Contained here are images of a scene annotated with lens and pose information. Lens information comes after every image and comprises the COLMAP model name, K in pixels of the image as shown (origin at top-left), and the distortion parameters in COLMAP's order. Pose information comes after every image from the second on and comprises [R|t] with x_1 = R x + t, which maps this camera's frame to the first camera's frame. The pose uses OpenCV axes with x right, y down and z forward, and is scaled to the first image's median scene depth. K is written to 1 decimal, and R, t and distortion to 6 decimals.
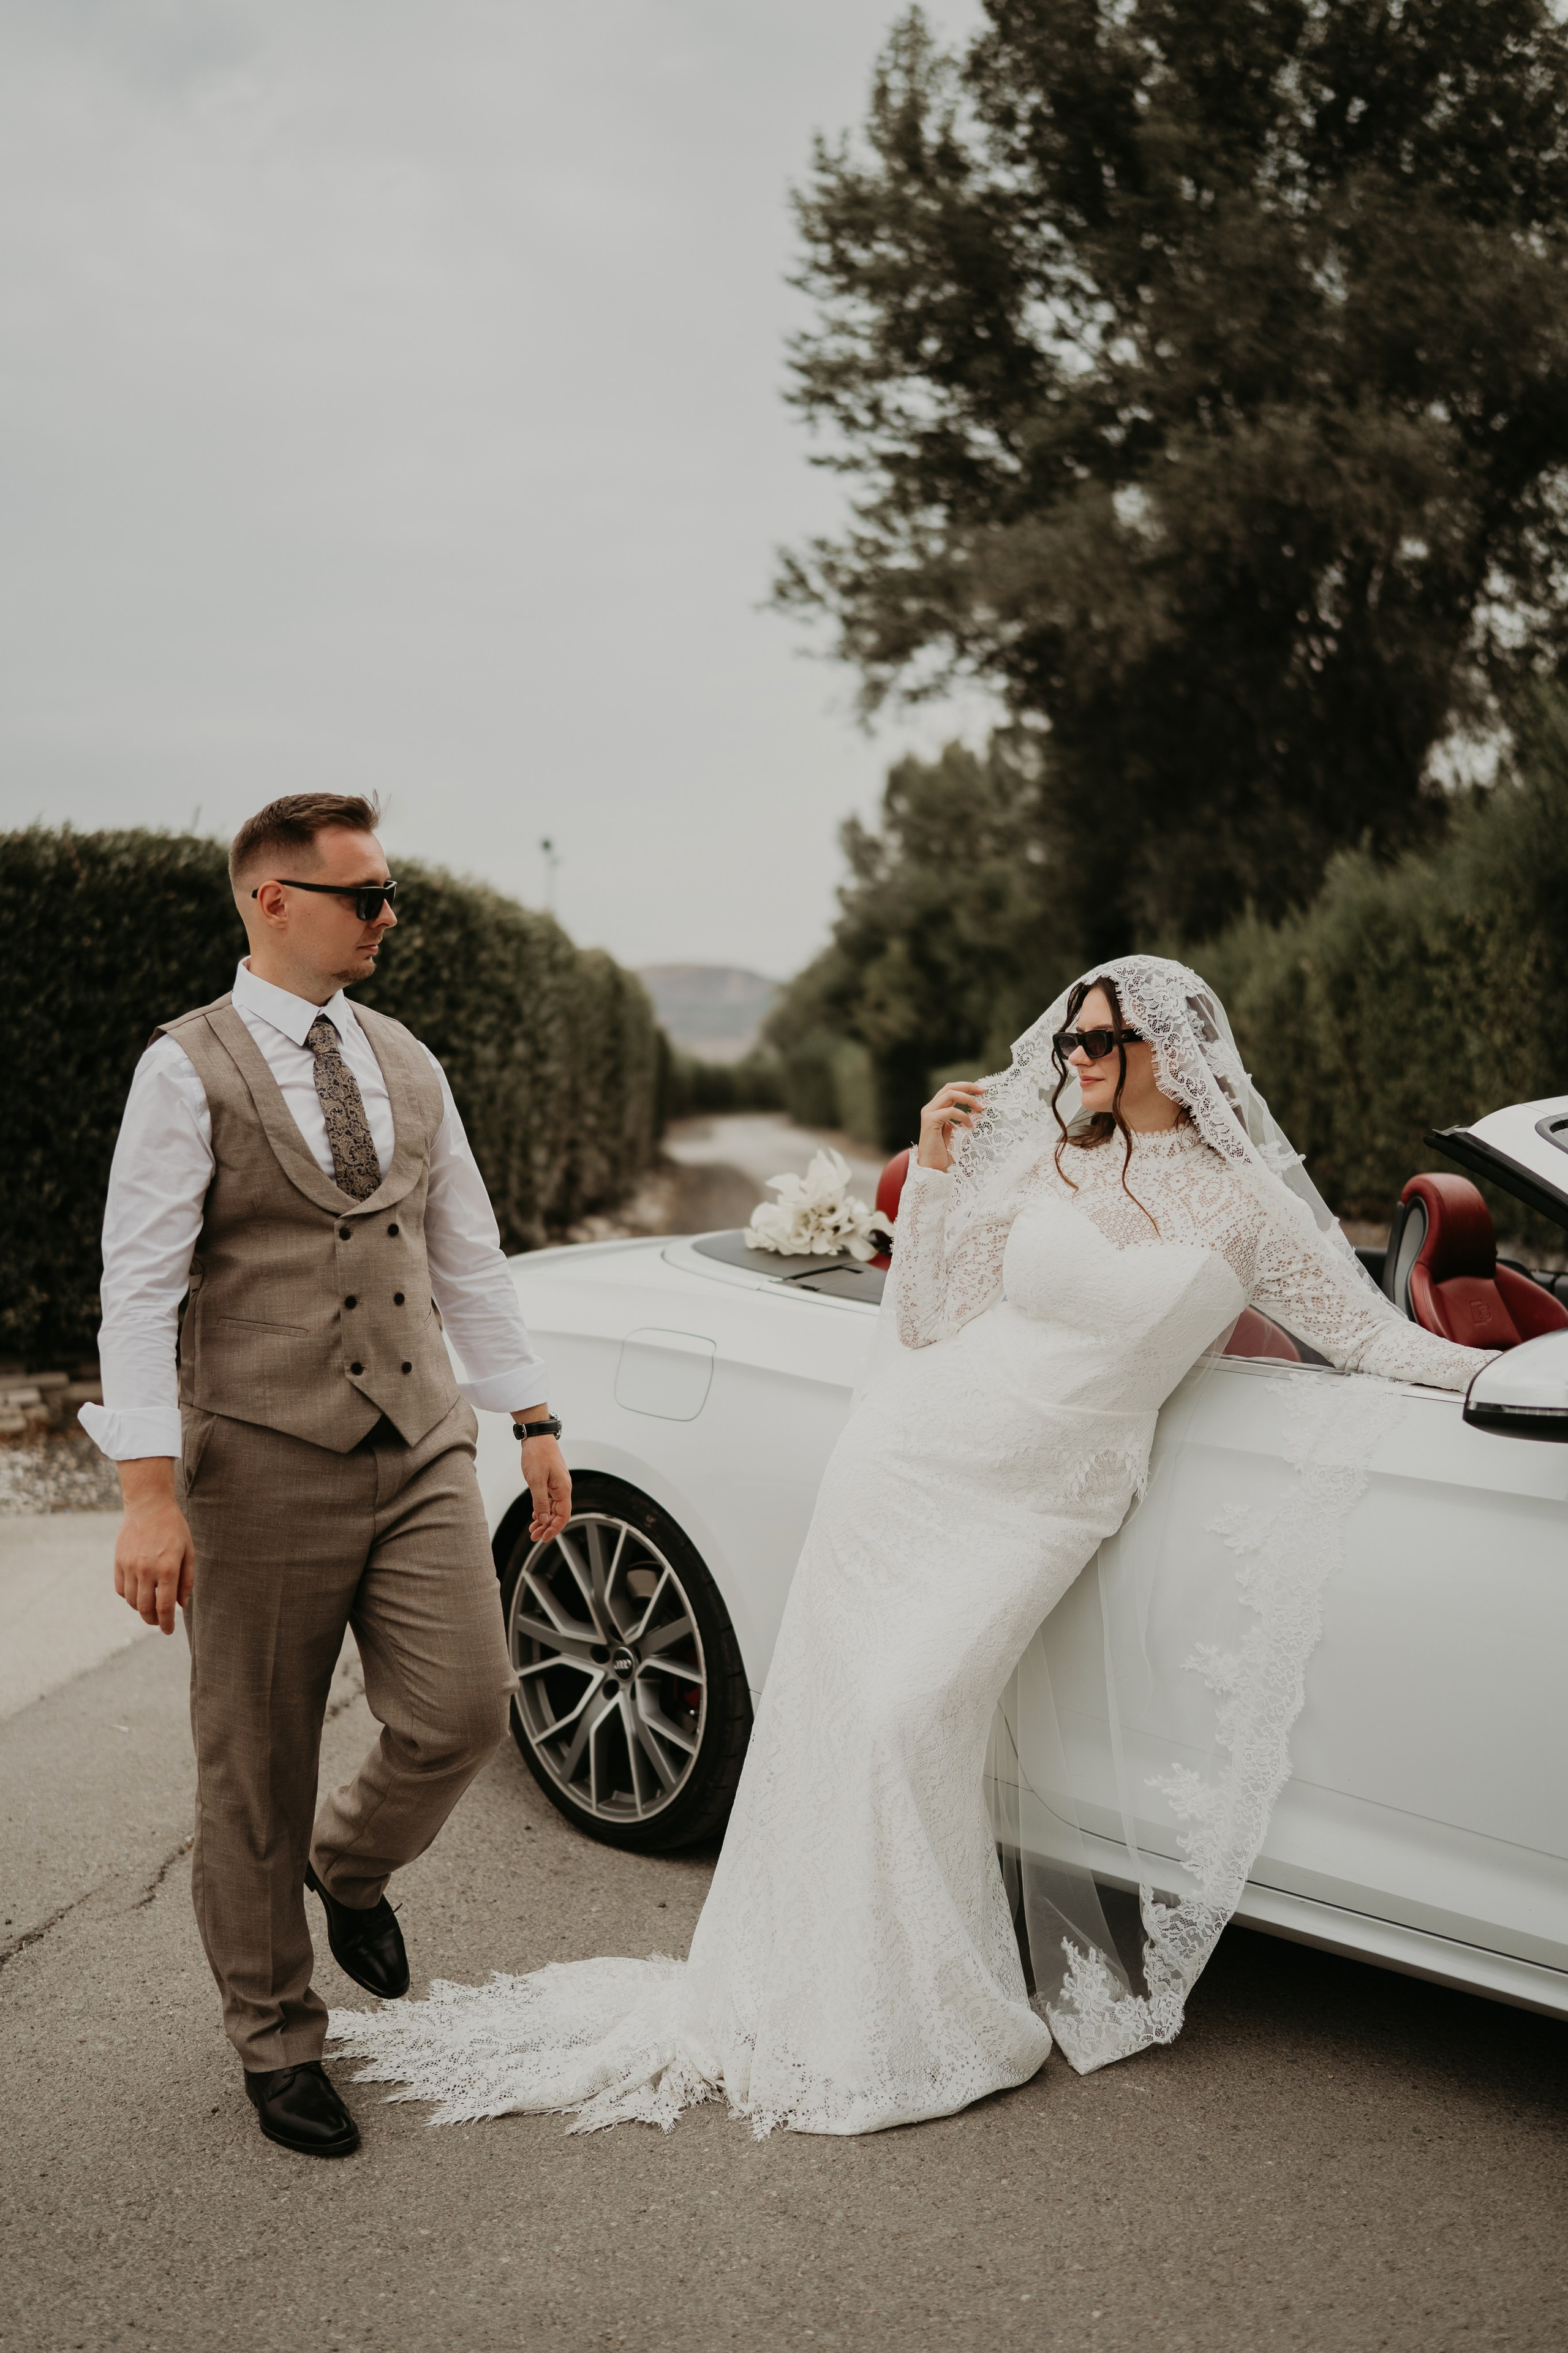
lens RADIAL K [[2411.5, 0, 796.4], [0, 2411.5, 1169.5], [0, 0, 1]] dist [-0.197936, 0.245456]
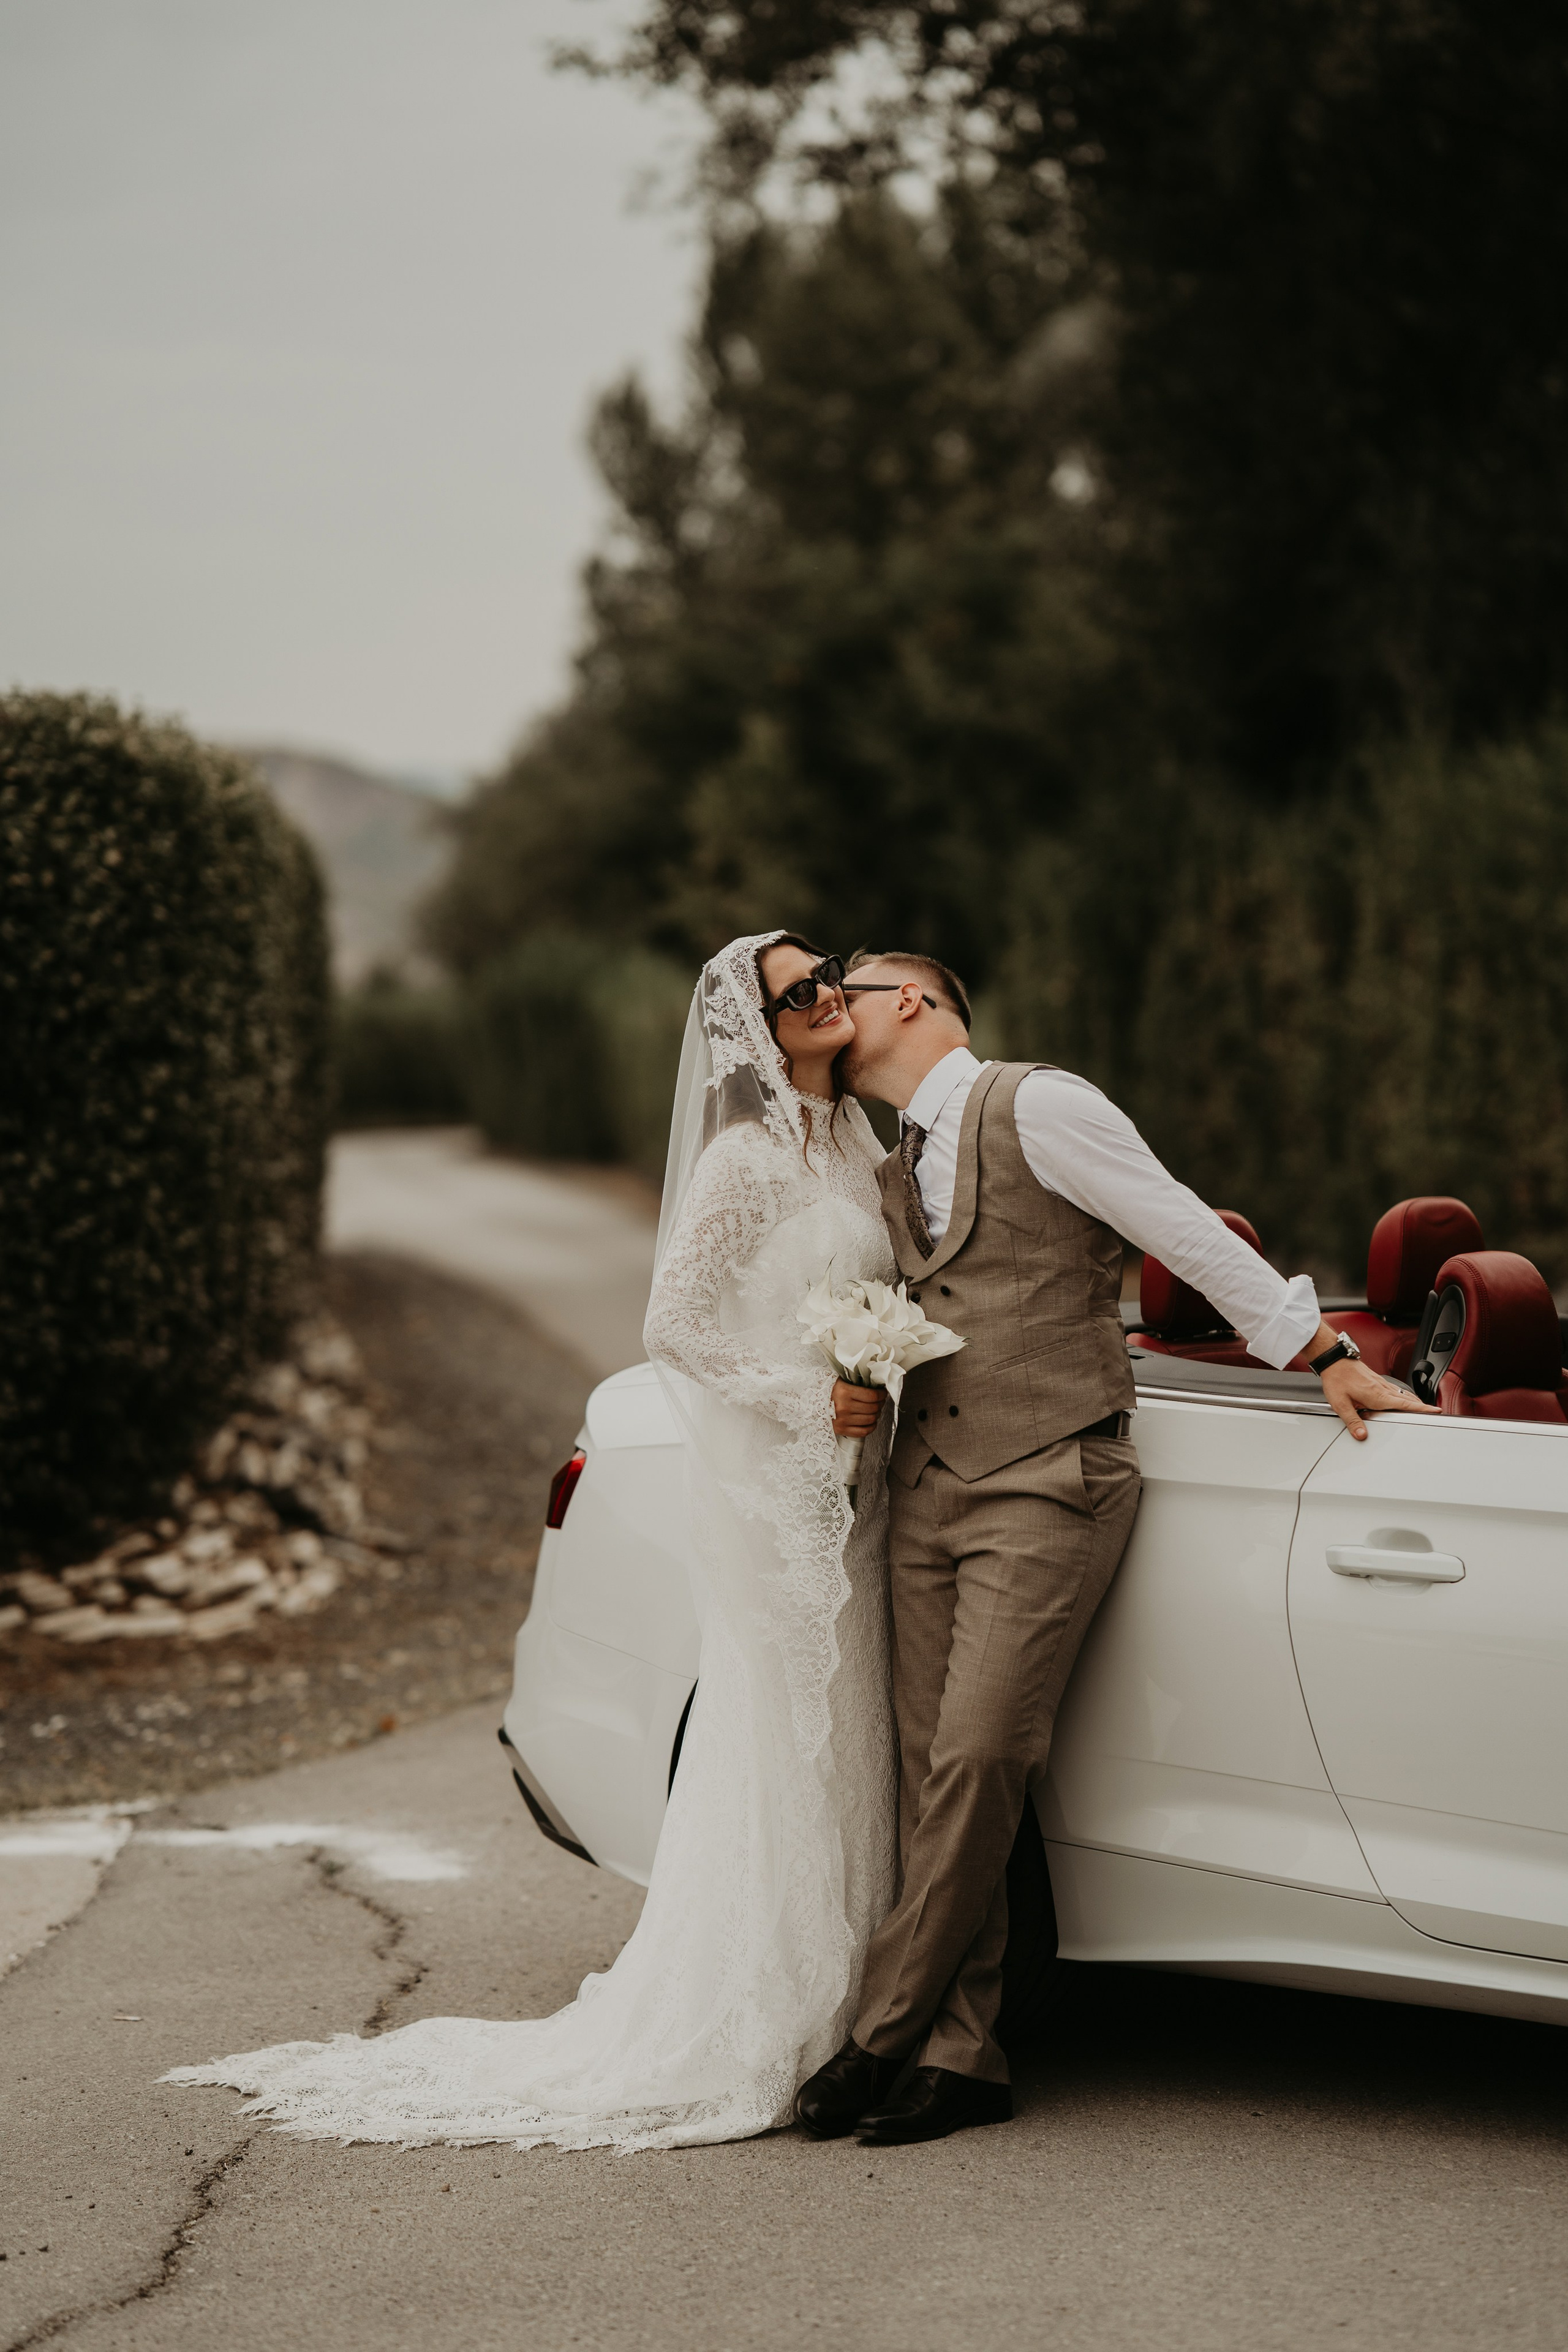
lens RADIAL K [[6225.5, 0, 784.0], [0, 6225.5, 1176.0], [0, 0, 1]] dist [0.933578, 0.714776]
pose [[0.998174, -0.020930, 0.056660, -0.097459], [0.021680, 0.999685, -0.012656, 0.001120], [-0.056377, 0.013861, 0.998313, -0.522125]]
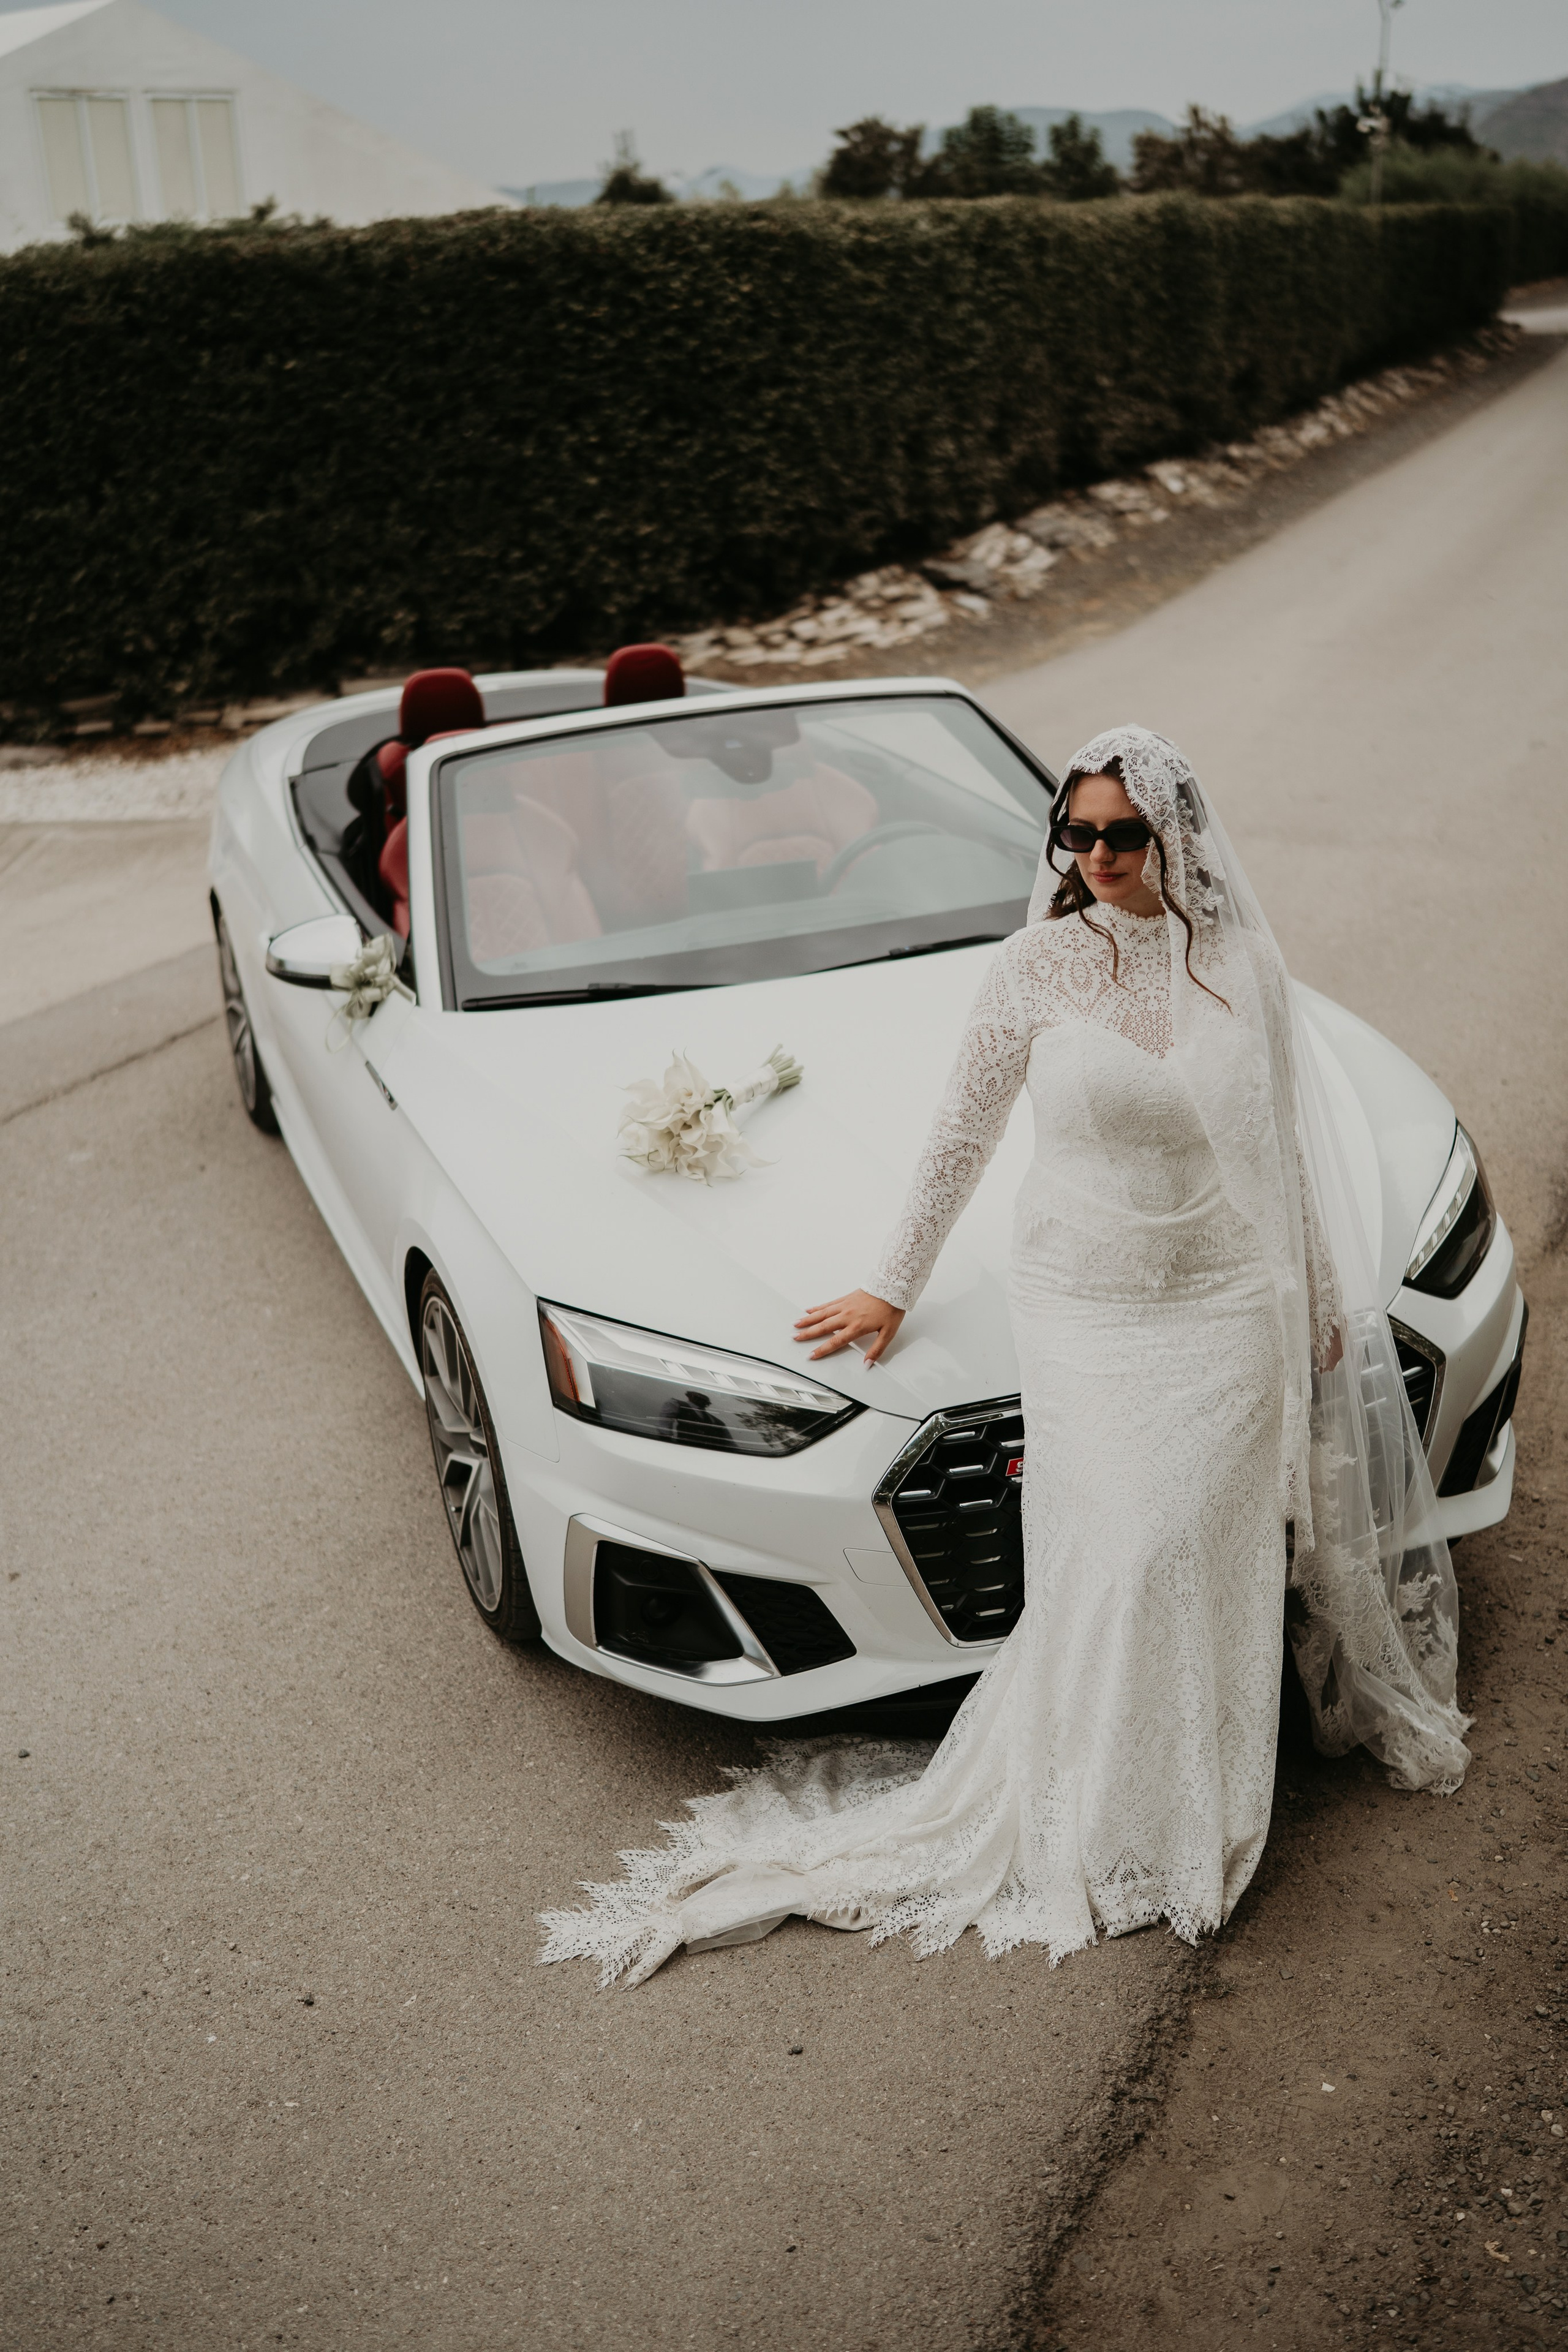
lens RADIAL K [[2357.4, 0, 784.0], [0, 2357.4, 1176.0], [0, 0, 1]] dist [-0.198587, 0.237463]
pose [[0.913136, 0.113533, -0.391526, 0.372152], [0.035242, 0.934855, 0.353277, -0.095912], [0.406128, -0.336388, 0.849649, -0.067076]]
